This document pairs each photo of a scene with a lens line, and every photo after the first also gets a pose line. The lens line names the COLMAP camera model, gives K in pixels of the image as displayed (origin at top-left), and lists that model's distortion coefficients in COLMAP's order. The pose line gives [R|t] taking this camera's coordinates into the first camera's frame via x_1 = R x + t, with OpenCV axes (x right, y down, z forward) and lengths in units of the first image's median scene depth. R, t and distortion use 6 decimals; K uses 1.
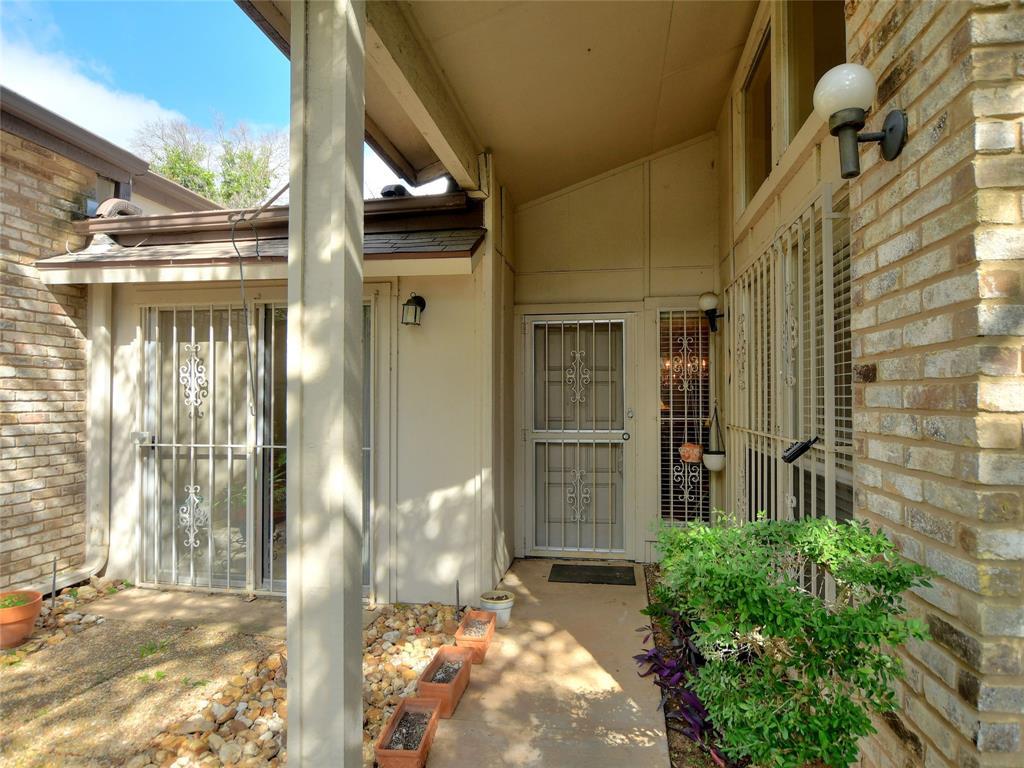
lens RADIAL K [[541.0, 0, 508.7], [0, 541.0, 384.6], [0, 0, 1]] dist [-0.006498, -0.002484]
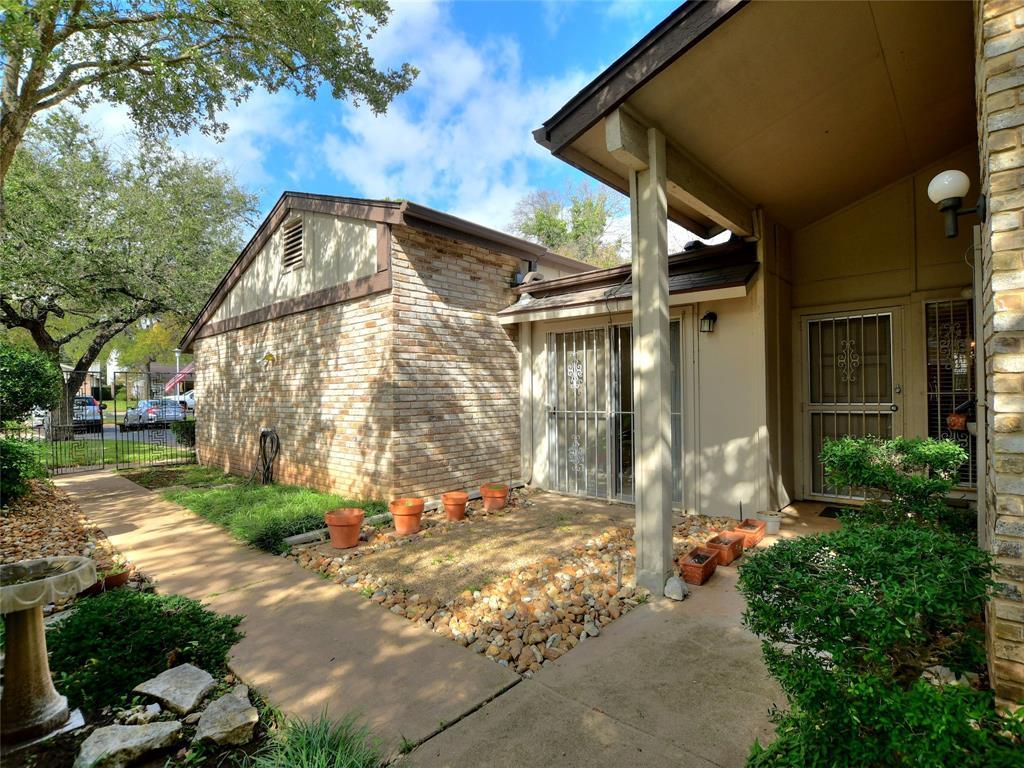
lens RADIAL K [[507.0, 0, 509.6], [0, 507.0, 388.4], [0, 0, 1]] dist [-0.030478, 0.001451]
pose [[0.822570, -0.017976, -0.568379, 0.142512], [0.030935, 0.999435, 0.013161, 0.009077], [0.567821, -0.028408, 0.822662, -0.418083]]
